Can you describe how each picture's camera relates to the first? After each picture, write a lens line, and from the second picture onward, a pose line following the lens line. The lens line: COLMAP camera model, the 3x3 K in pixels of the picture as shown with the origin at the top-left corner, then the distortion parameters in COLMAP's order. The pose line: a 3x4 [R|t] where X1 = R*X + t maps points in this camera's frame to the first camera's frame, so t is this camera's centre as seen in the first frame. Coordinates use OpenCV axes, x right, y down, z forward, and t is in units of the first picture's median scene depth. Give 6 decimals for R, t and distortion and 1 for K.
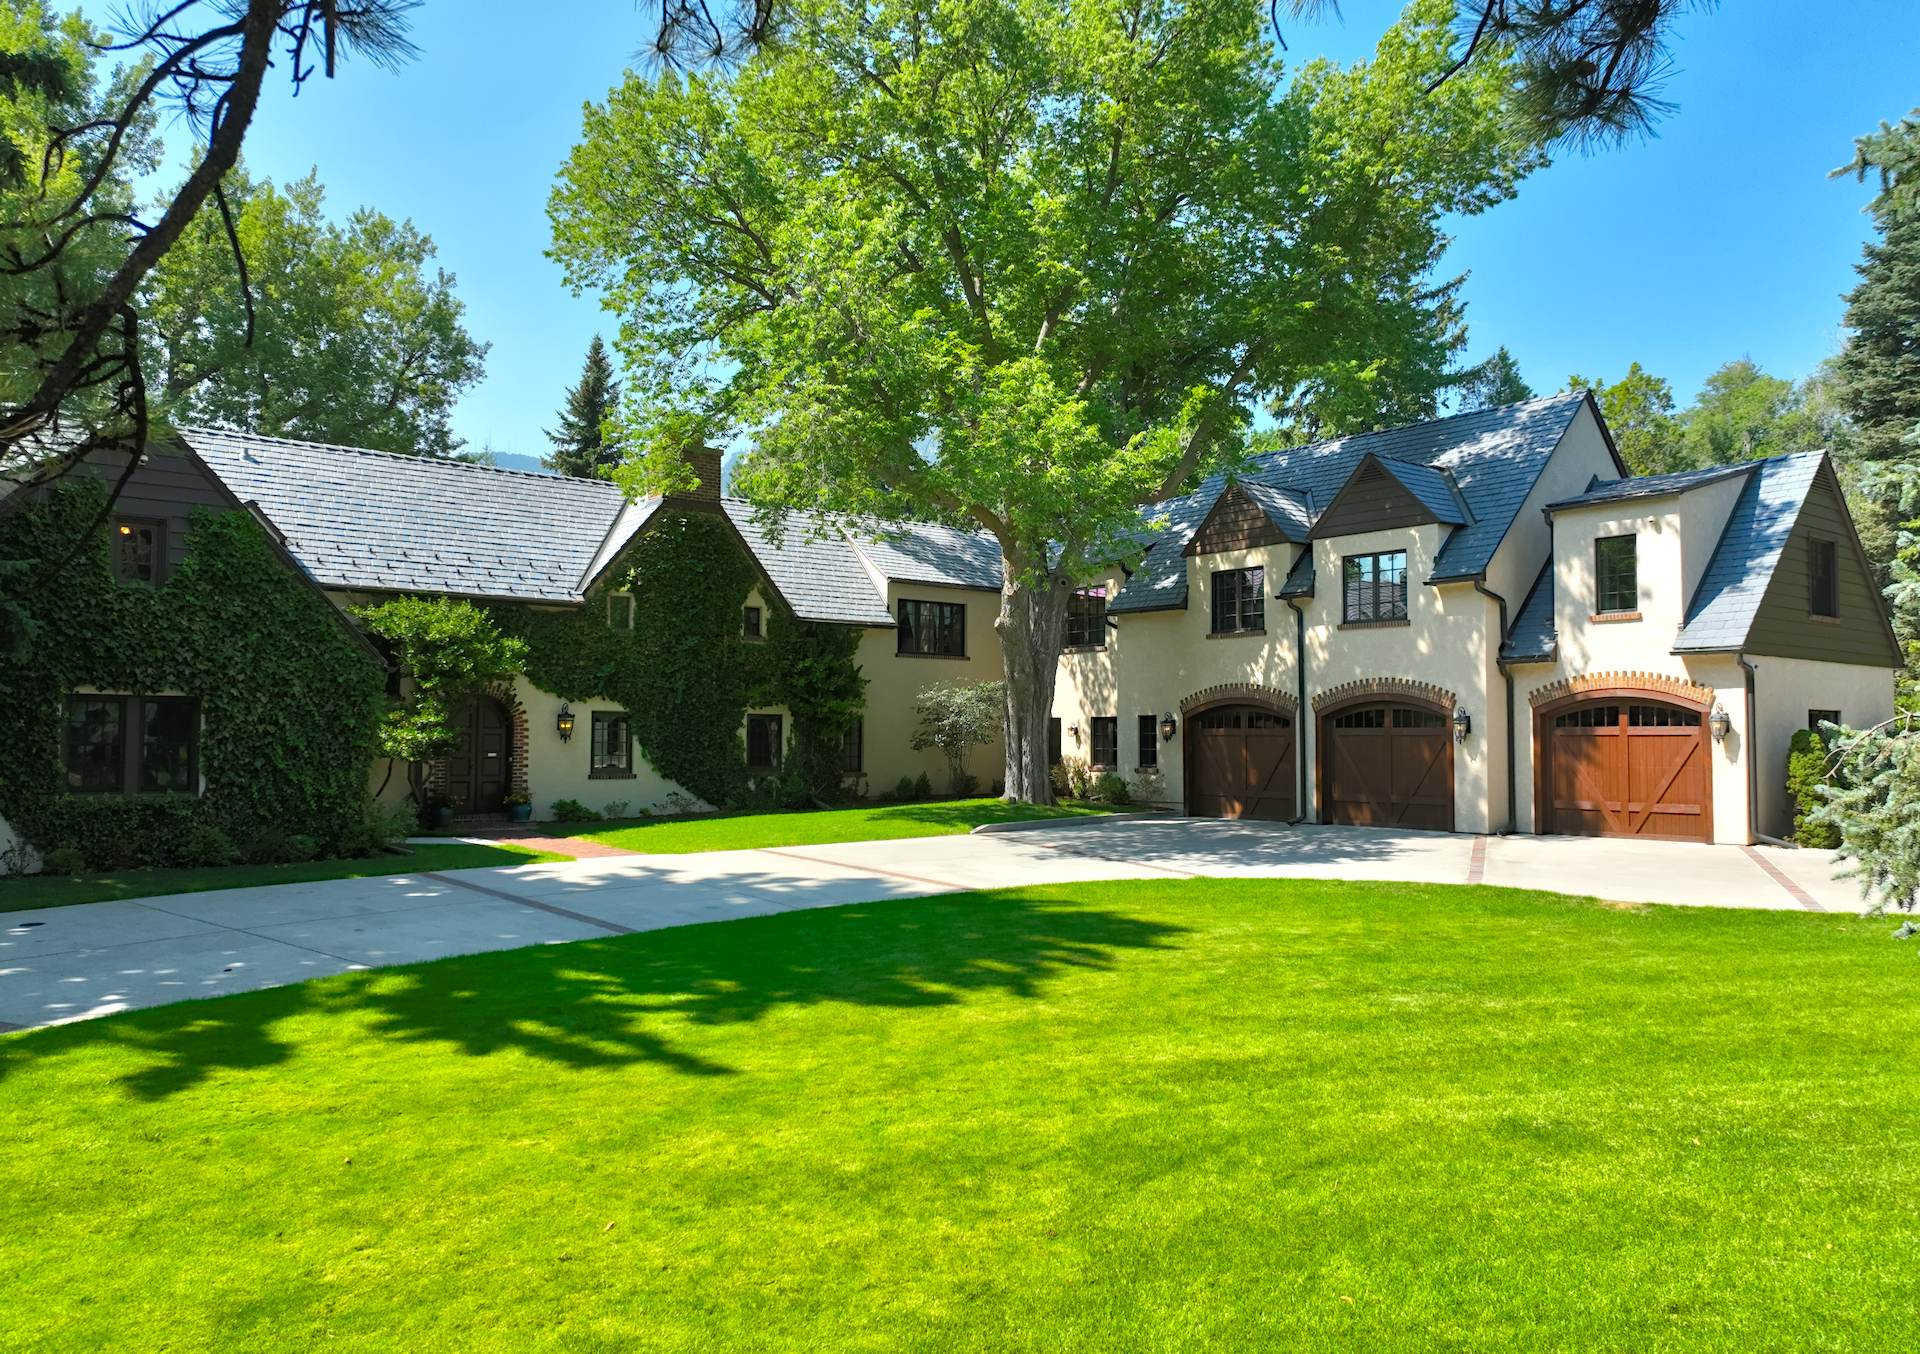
lens RADIAL K [[1335.2, 0, 960.0], [0, 1335.2, 677.0], [0, 0, 1]] dist [-0.009074, 0.024888]
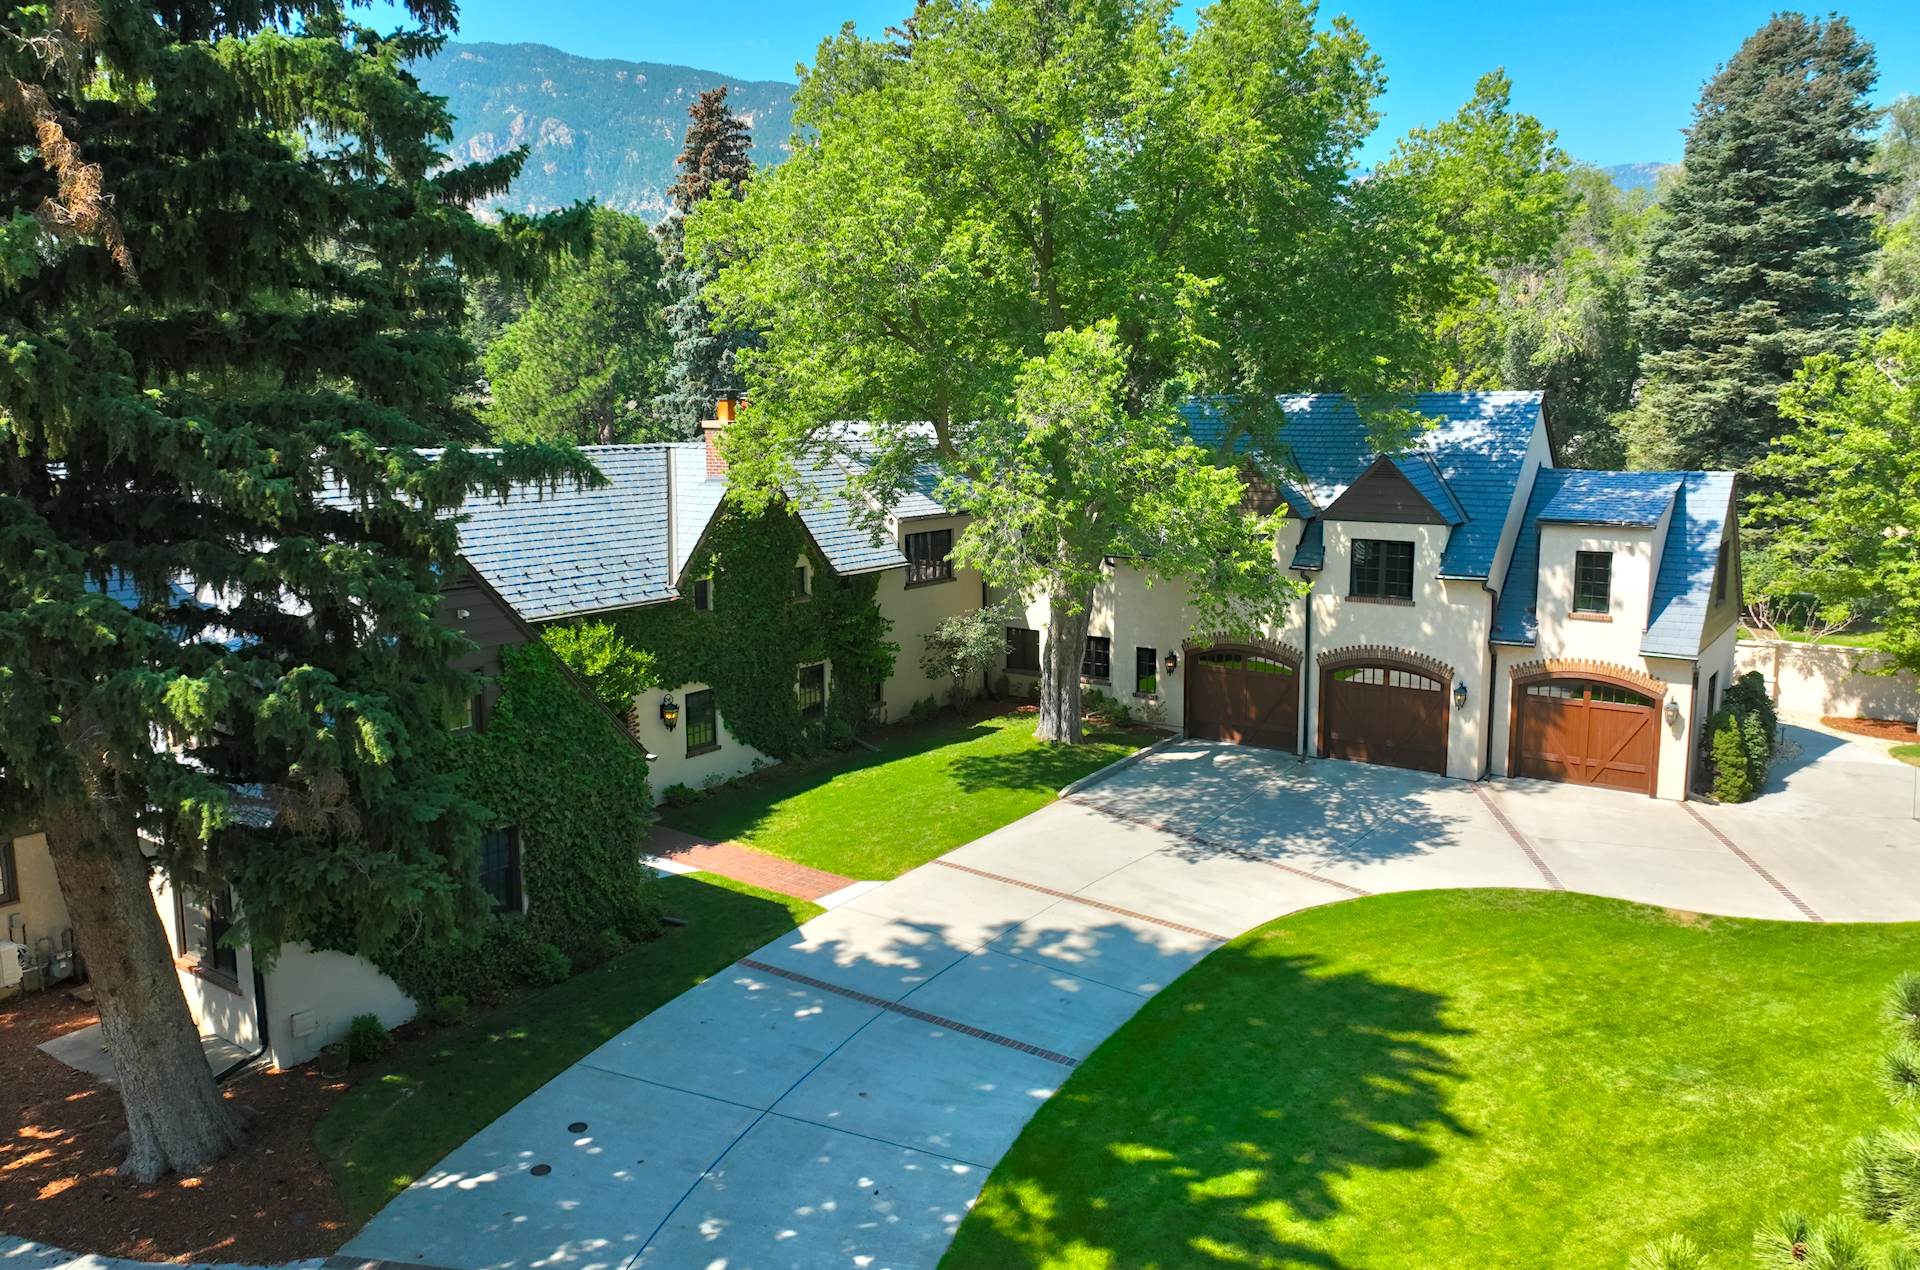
lens RADIAL K [[1353.5, 0, 948.9], [0, 1353.5, 608.6], [0, 0, 1]] dist [0.041599, -0.048768]
pose [[0.966752, -0.045922, 0.251557, -0.358157], [-0.000805, 0.983191, 0.182576, -0.247847], [-0.255713, -0.176708, 0.950466, -0.054130]]
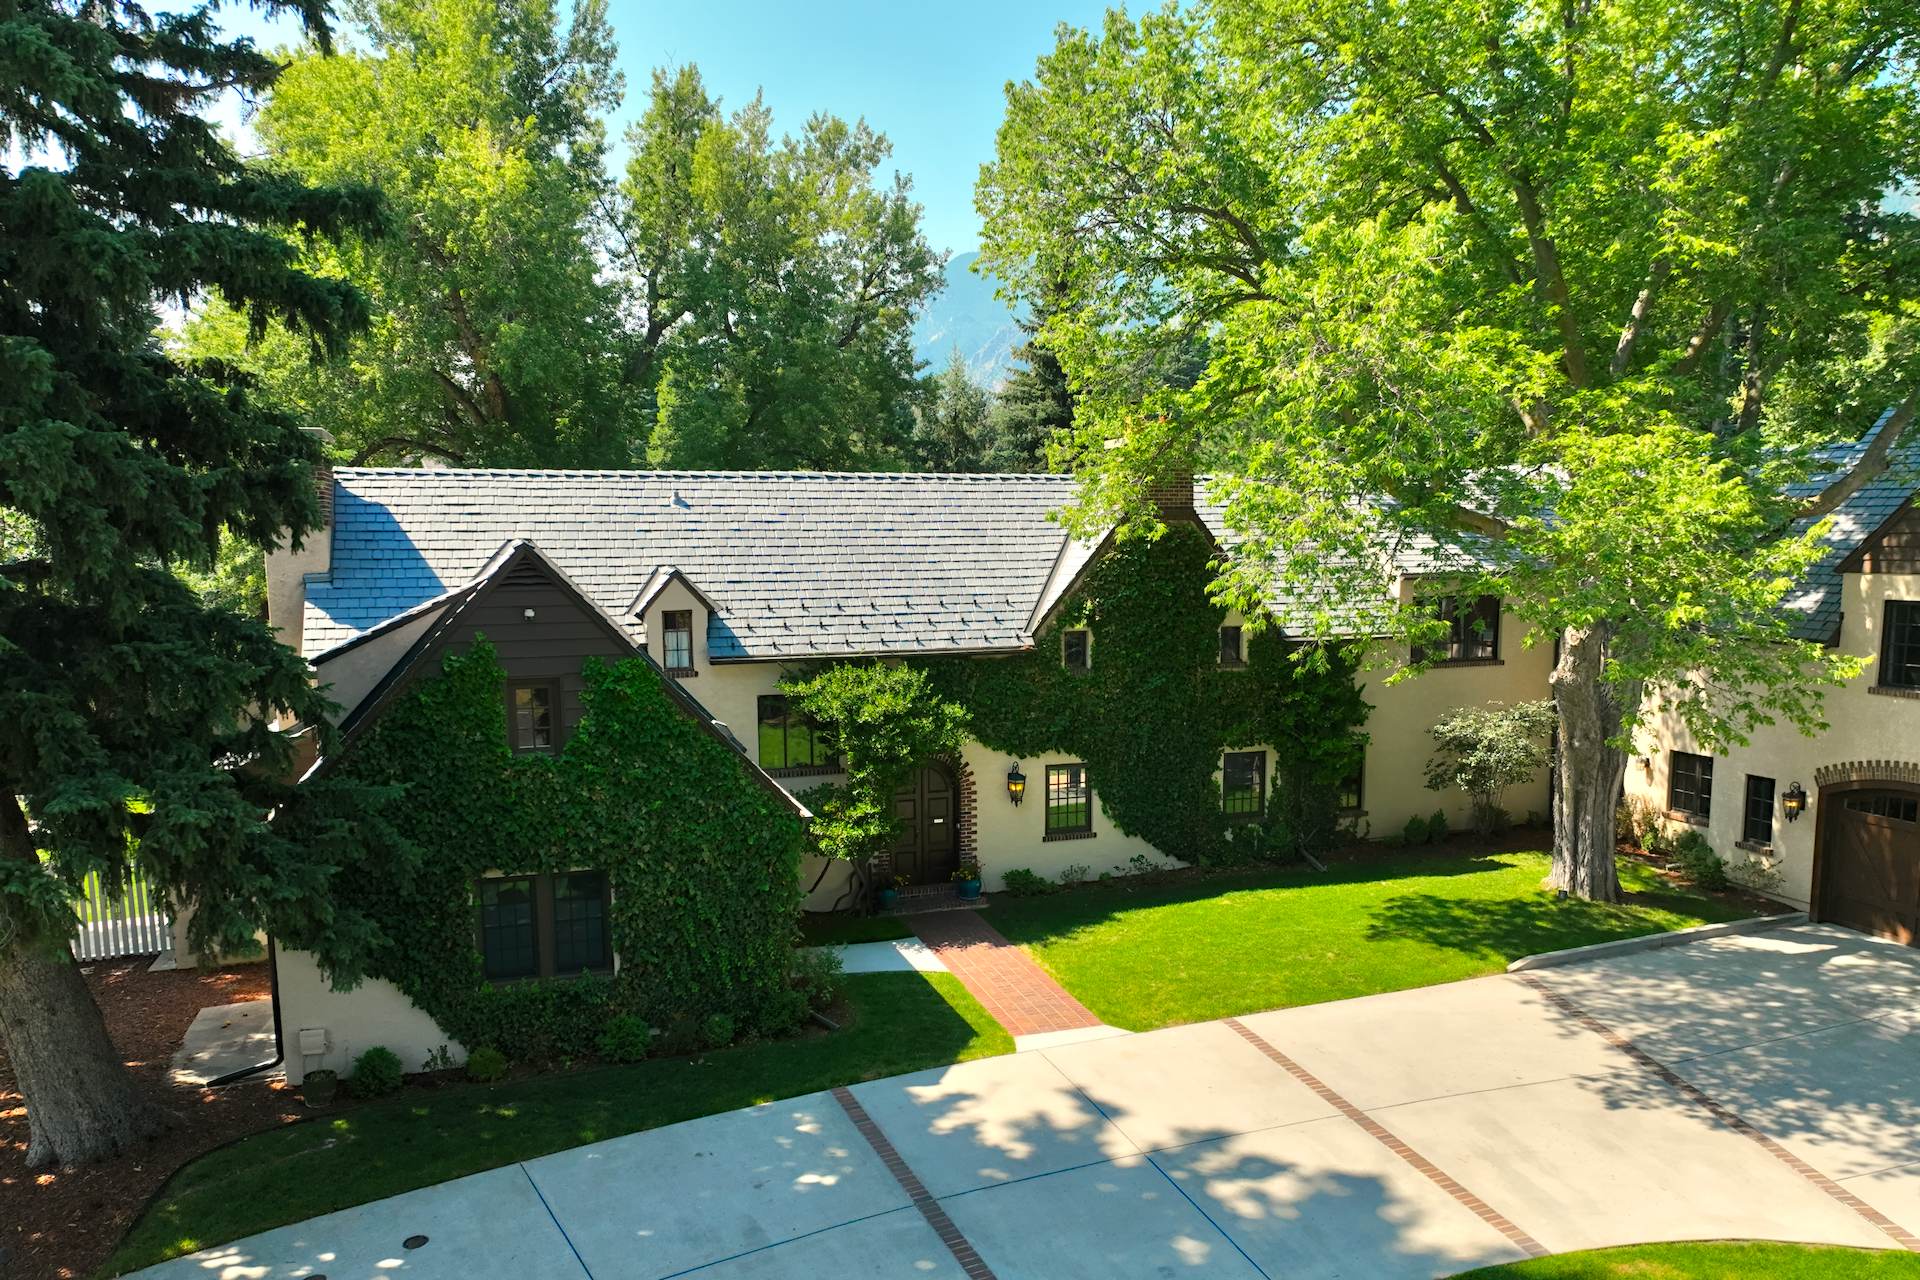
lens RADIAL K [[1321.7, 0, 986.4], [0, 1321.7, 712.4], [0, 0, 1]] dist [0.029085, -0.039528]
pose [[0.942540, 0.033824, -0.332377, -0.026092], [0.024839, 0.985014, 0.170678, -0.167005], [0.333169, -0.169127, 0.927575, 0.196241]]
